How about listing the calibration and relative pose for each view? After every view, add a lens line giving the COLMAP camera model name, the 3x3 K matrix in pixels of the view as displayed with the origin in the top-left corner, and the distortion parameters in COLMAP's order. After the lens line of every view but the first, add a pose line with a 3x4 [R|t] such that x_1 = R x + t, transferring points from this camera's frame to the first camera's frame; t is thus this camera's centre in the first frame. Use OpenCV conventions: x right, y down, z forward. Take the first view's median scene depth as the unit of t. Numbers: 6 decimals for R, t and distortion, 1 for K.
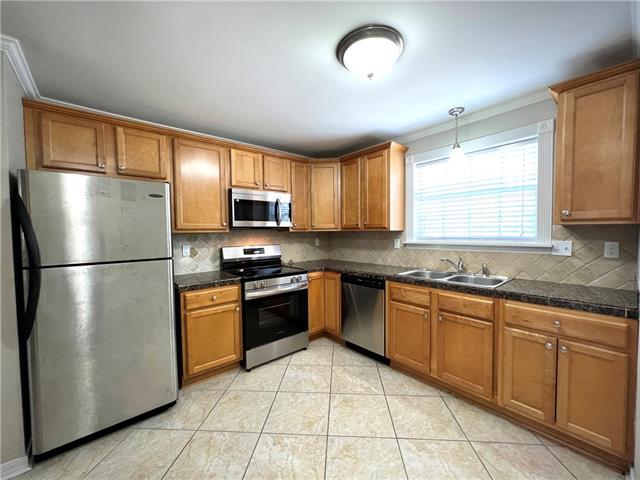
lens RADIAL K [[256.8, 0, 320.8], [0, 256.8, 241.4], [0, 0, 1]] dist [-0.000764, 0.000438]
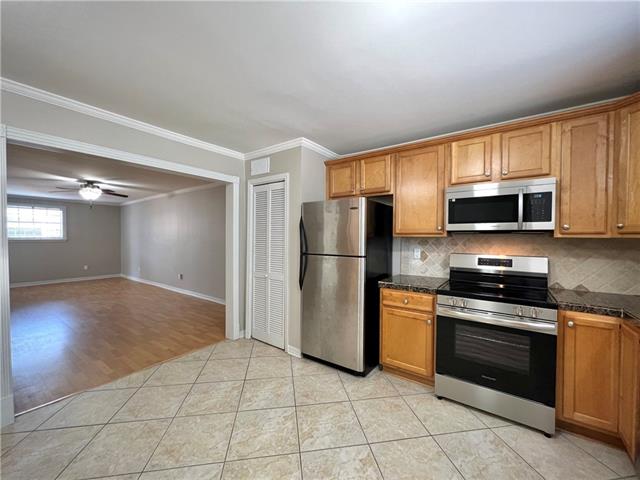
lens RADIAL K [[256.8, 0, 320.4], [0, 256.8, 241.1], [0, 0, 1]] dist [-0.000764, 0.000438]
pose [[0.236198, 0.034217, -0.971102, 0.412177], [-0.044347, 0.998718, 0.024404, -0.023455], [0.970693, 0.037302, 0.237412, 0.361381]]
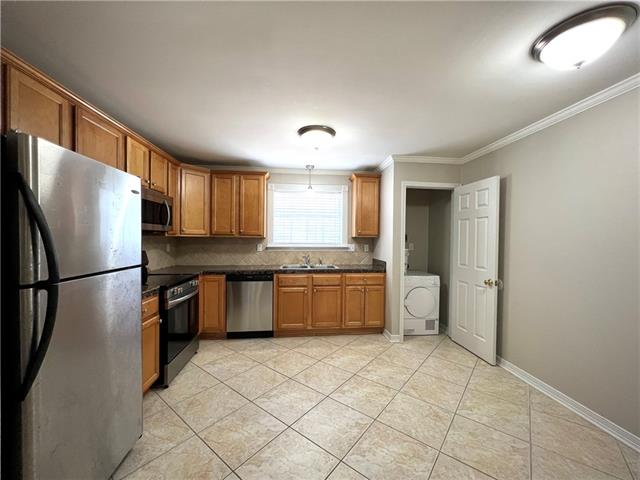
lens RADIAL K [[256.8, 0, 321.9], [0, 256.8, 240.0], [0, 0, 1]] dist [-0.000764, 0.000438]
pose [[0.564220, 0.011739, 0.825541, -0.680295], [0.014867, 0.999592, -0.024376, 0.008114], [-0.825491, 0.026027, 0.563815, 0.008334]]
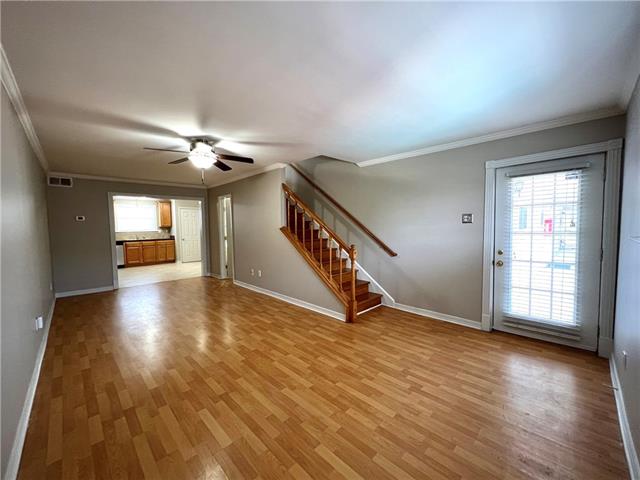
lens RADIAL K [[256.8, 0, 321.7], [0, 256.8, 240.4], [0, 0, 1]] dist [-0.000764, 0.000438]
pose [[-0.072323, -0.039339, 0.996605, -3.092363], [0.053314, 0.997641, 0.043248, 0.112954], [-0.995955, 0.056261, -0.070055, -1.290160]]
